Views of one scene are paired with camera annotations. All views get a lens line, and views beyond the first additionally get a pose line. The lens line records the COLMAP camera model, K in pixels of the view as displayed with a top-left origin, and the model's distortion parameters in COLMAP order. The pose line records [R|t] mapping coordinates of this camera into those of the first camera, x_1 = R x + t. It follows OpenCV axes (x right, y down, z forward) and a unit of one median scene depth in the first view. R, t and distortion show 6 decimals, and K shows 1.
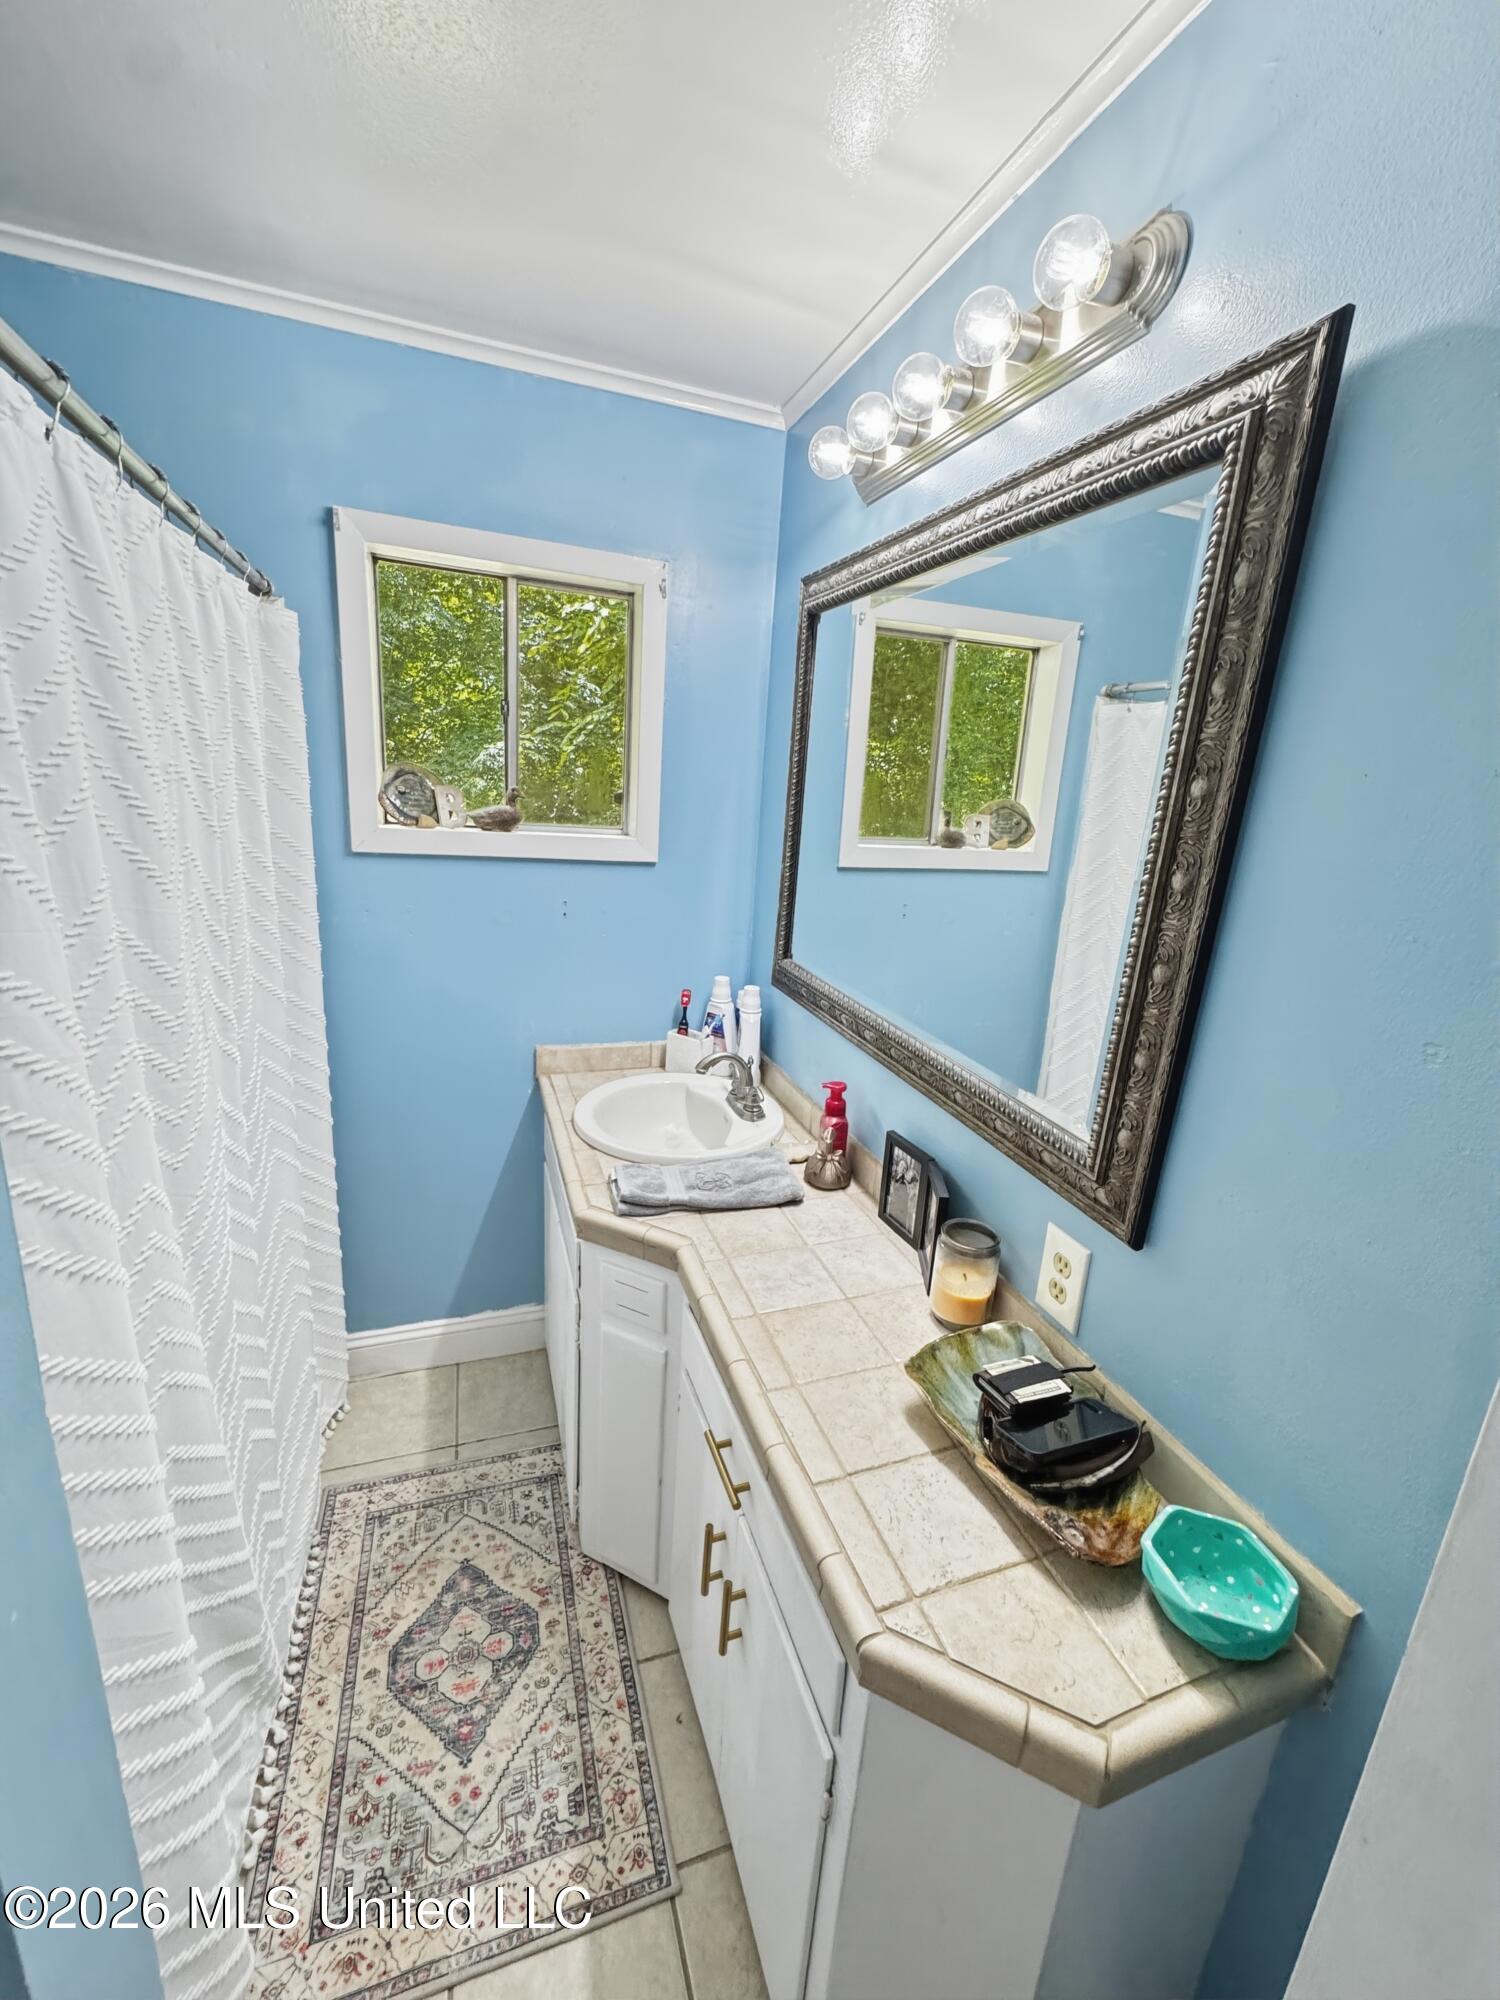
lens RADIAL K [[797.1, 0, 750.0], [0, 797.1, 1000.0], [0, 0, 1]] dist [-0.004253, 0.000508]
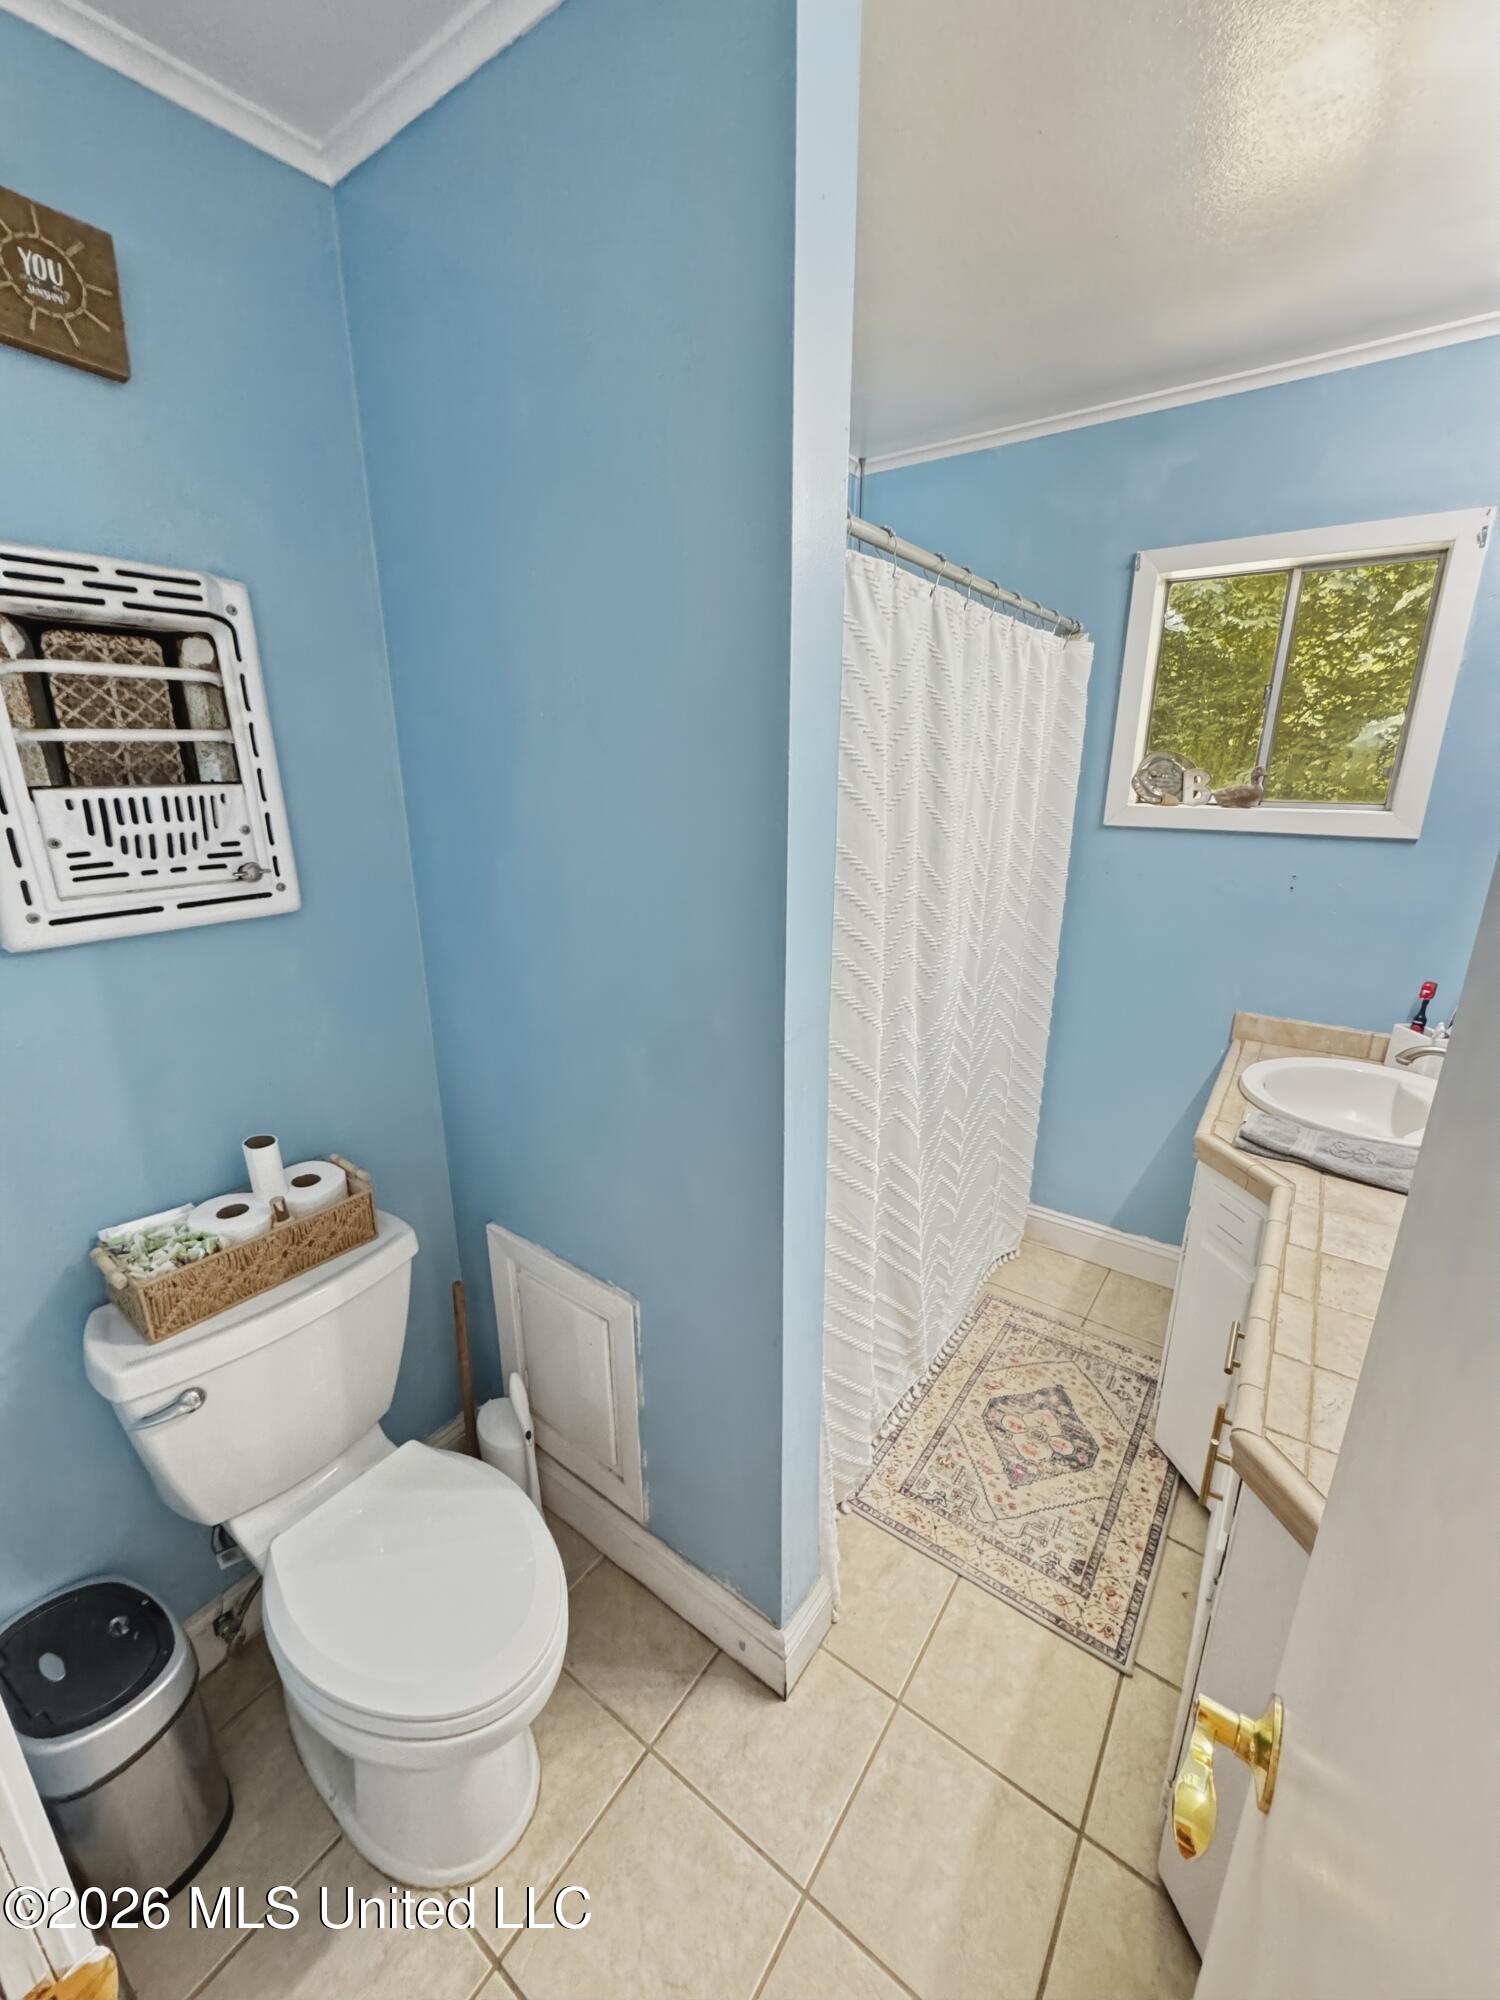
lens RADIAL K [[797.1, 0, 750.0], [0, 797.1, 1000.0], [0, 0, 1]] dist [-0.004253, 0.000508]
pose [[0.568688, 0.174015, -0.803936, 0.298409], [-0.169206, 0.981212, 0.092694, 0.077715], [0.804962, 0.083316, 0.587448, -0.208986]]
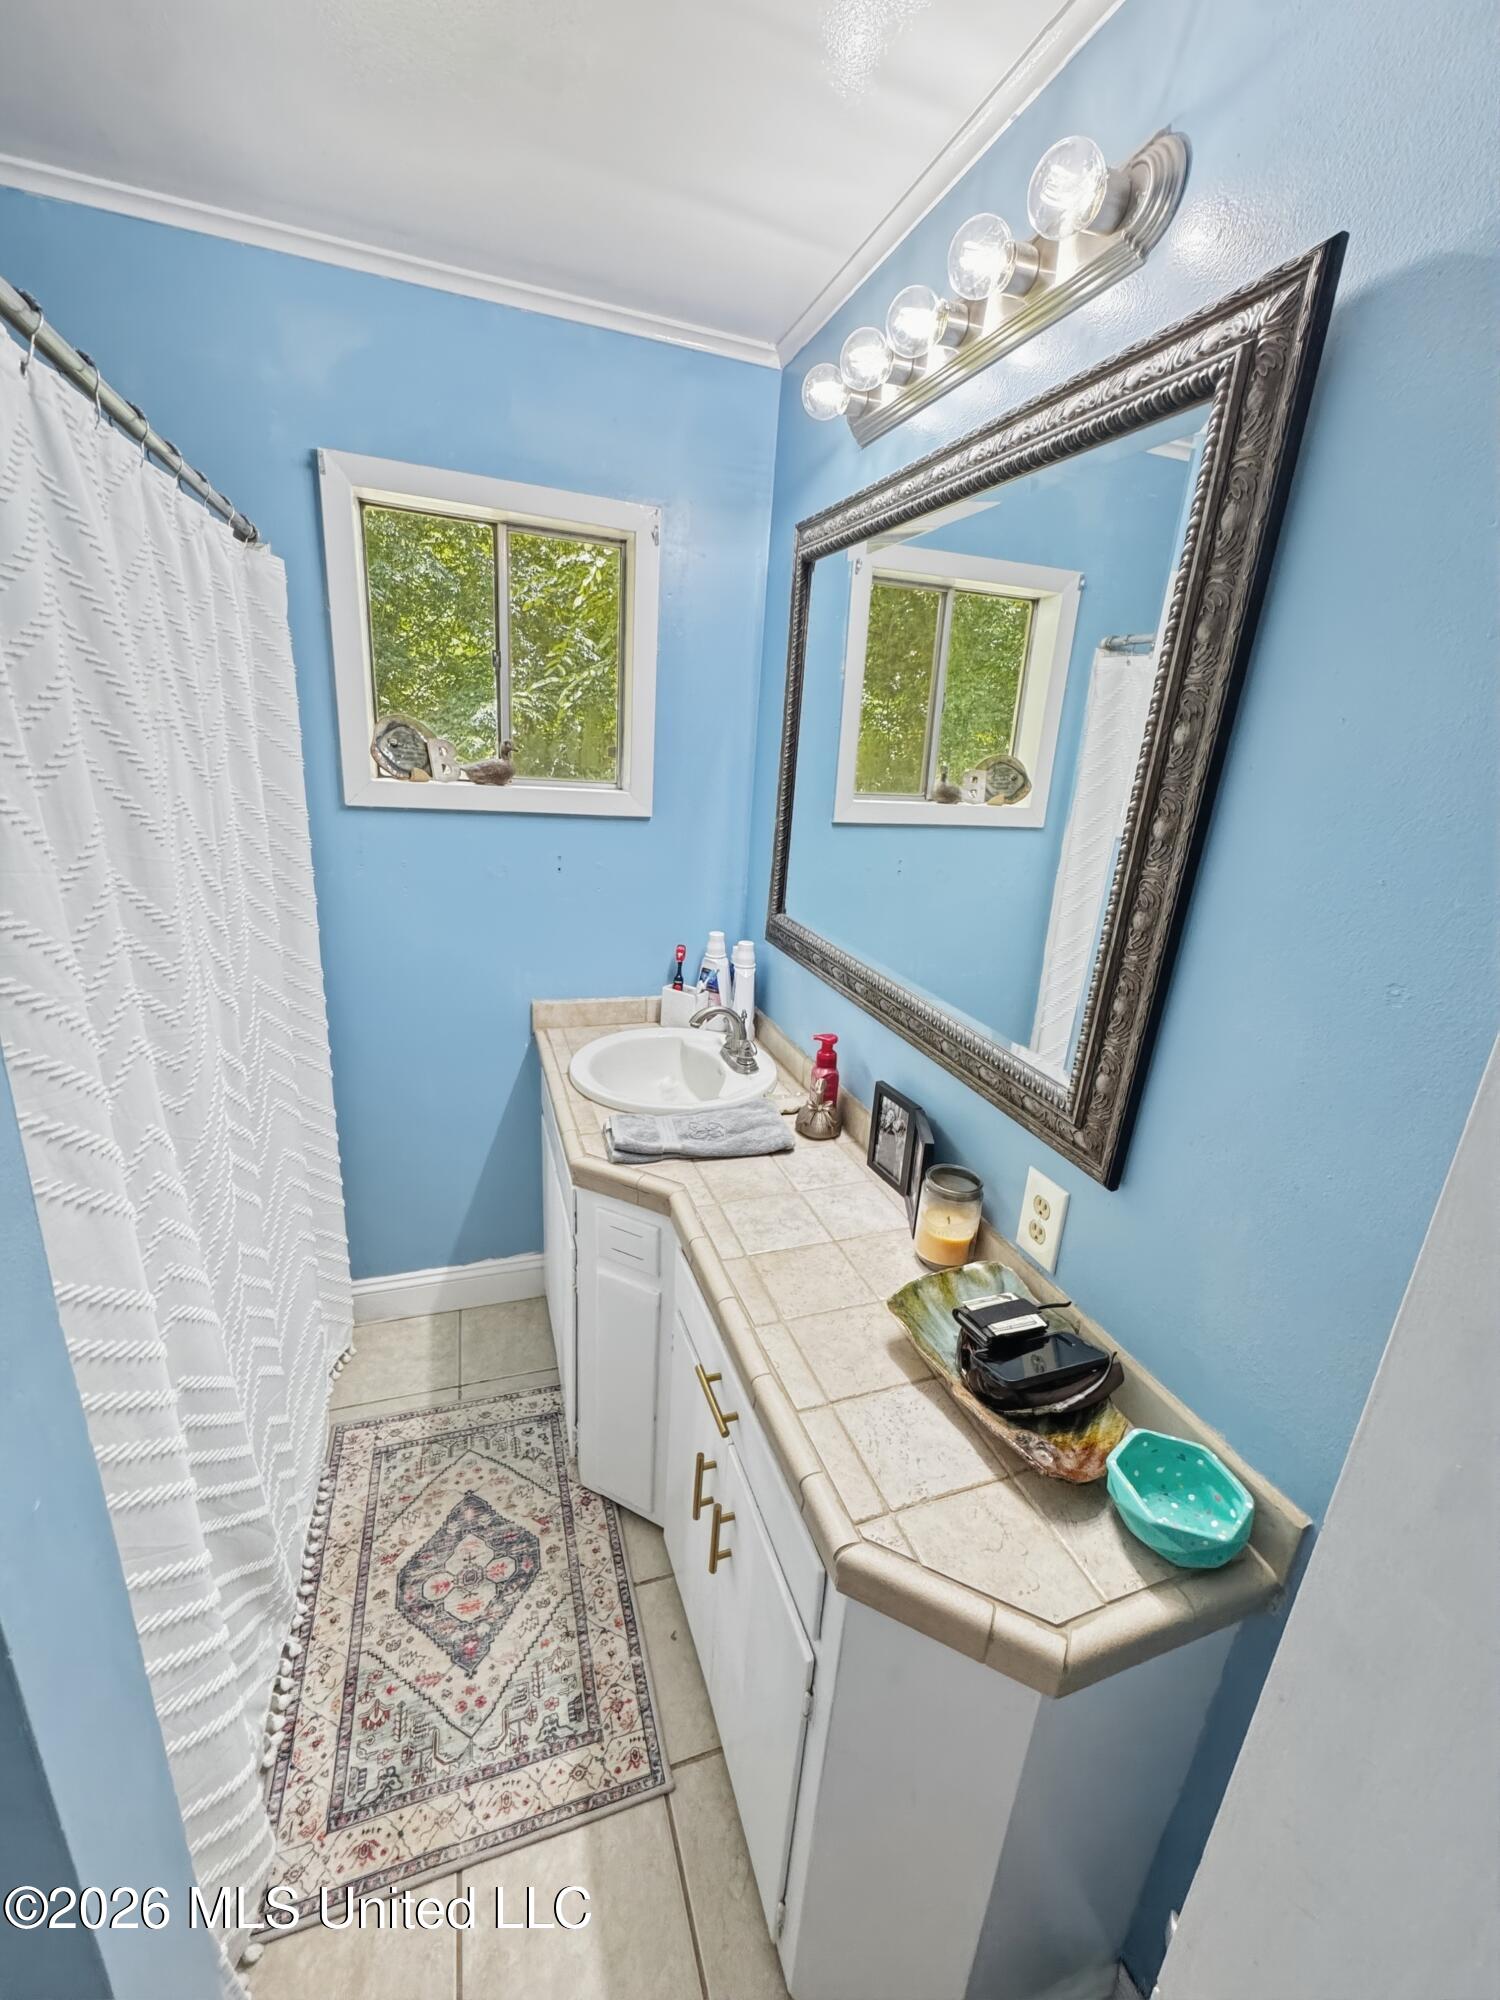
lens RADIAL K [[797.1, 0, 750.0], [0, 797.1, 1000.0], [0, 0, 1]] dist [-0.004253, 0.000508]
pose [[0.999999, 0.001222, -0.000481, 0.010755], [-0.001197, 0.998875, 0.047396, 0.012191], [0.000539, -0.047395, 0.998876, -0.011602]]
